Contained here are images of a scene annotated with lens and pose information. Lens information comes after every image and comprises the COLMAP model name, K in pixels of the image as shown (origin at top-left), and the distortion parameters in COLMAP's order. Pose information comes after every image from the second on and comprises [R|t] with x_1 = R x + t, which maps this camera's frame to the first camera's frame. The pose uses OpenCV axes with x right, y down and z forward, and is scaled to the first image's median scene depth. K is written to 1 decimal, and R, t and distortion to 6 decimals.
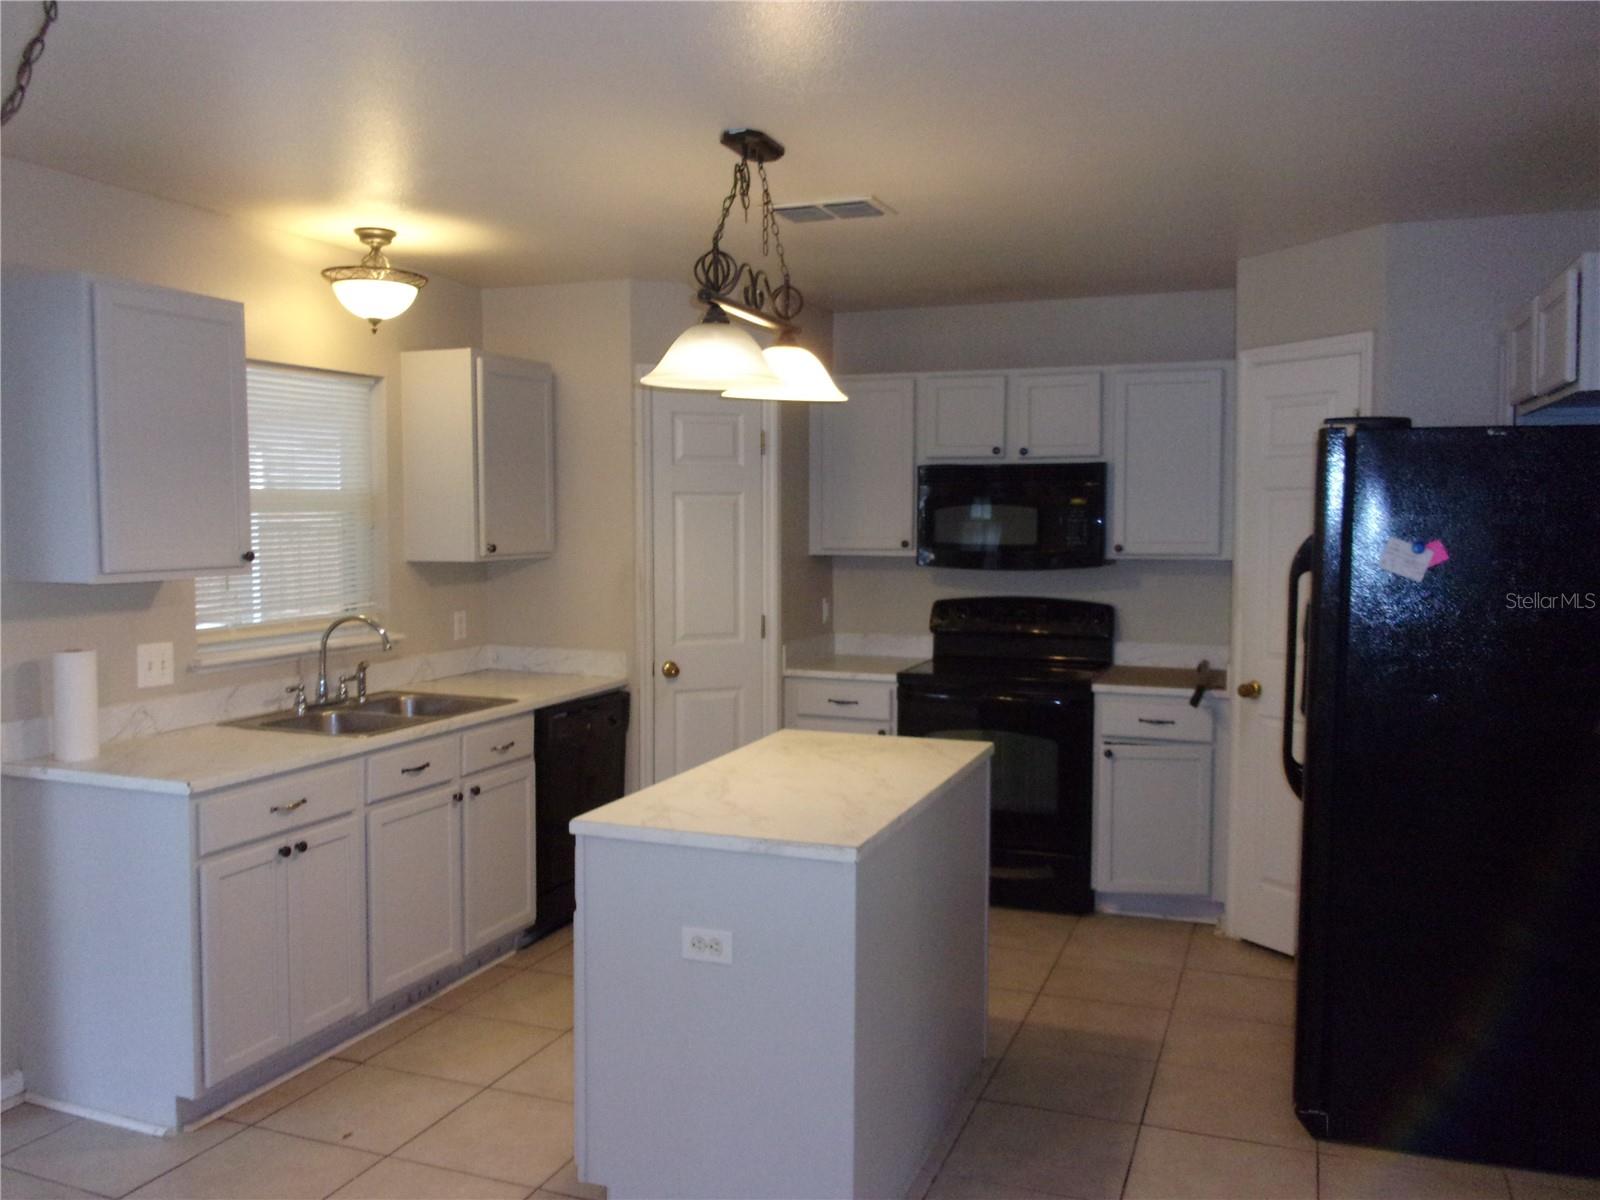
lens RADIAL K [[1315.1, 0, 797.5], [0, 1315.1, 603.3], [0, 0, 1]] dist [0.010024, -0.031905]
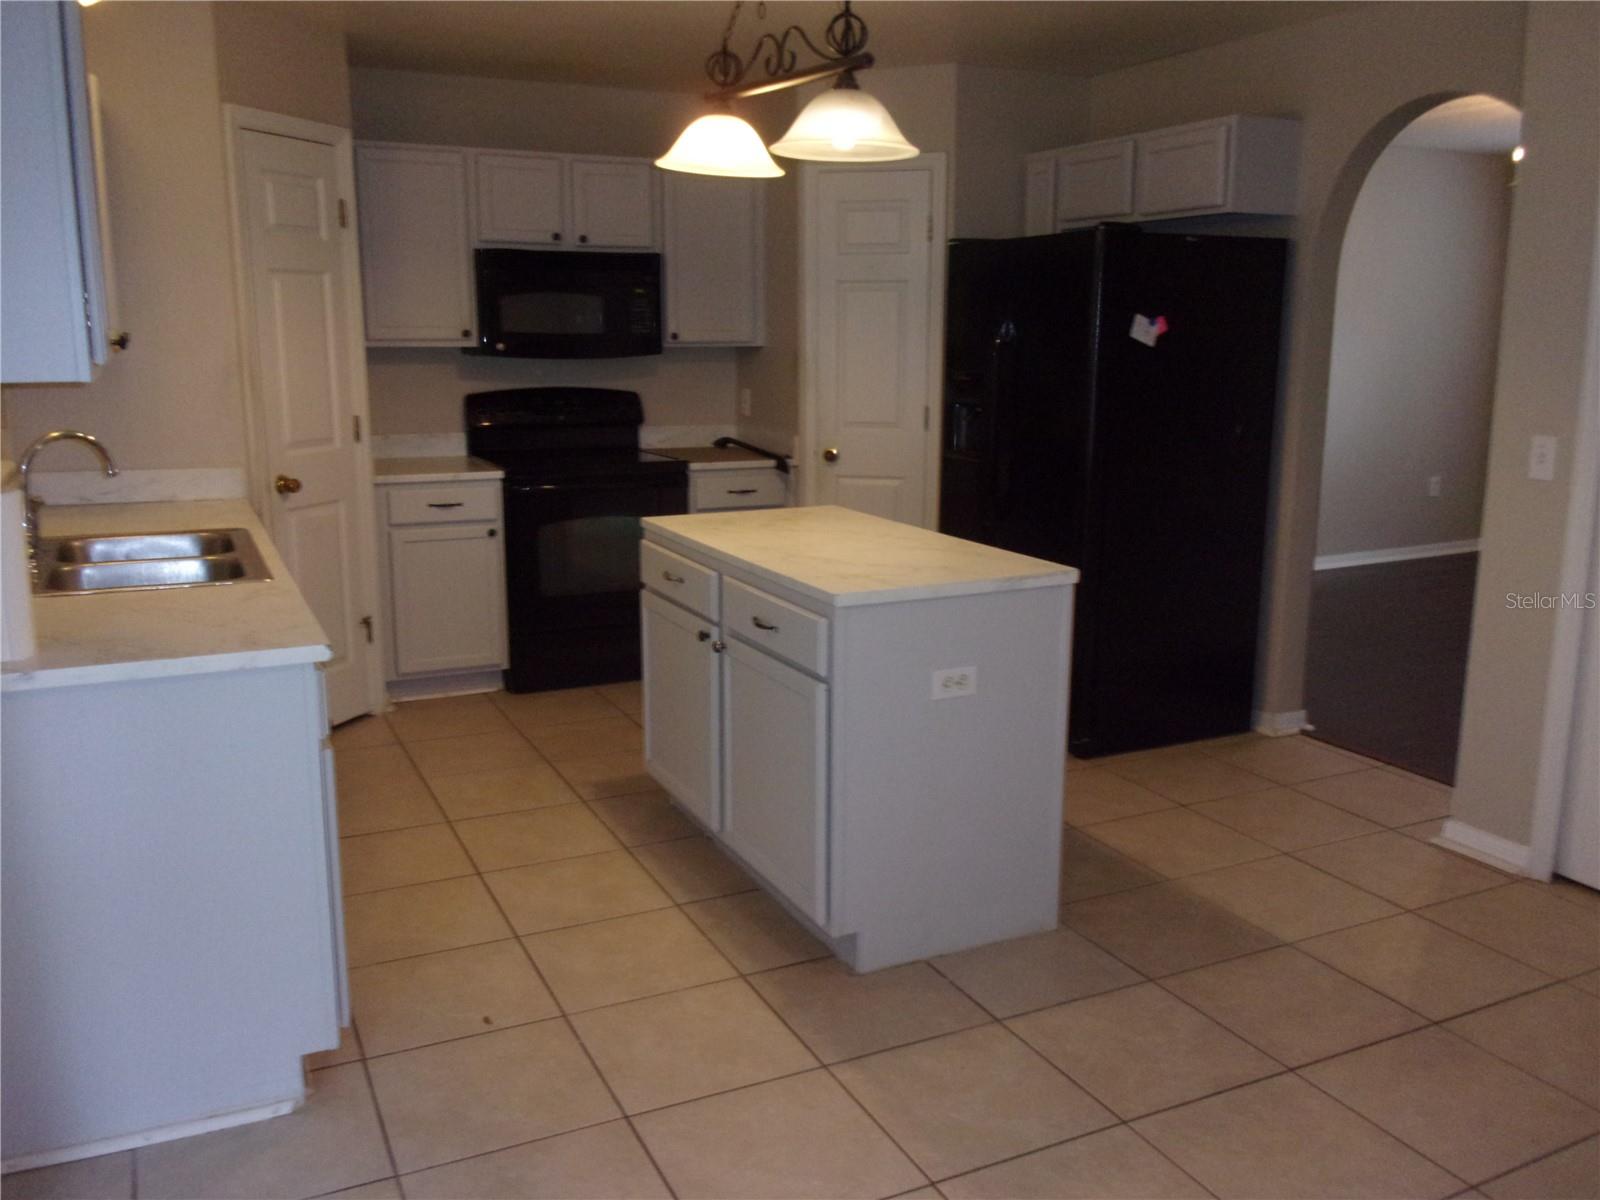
lens RADIAL K [[1315.1, 0, 795.0], [0, 1315.1, 593.0], [0, 0, 1]] dist [0.010024, -0.031905]
pose [[0.684230, -0.144171, 0.714873, -0.480917], [0.048171, 0.987058, 0.152957, 0.005559], [-0.727673, -0.070222, 0.682320, 0.180277]]
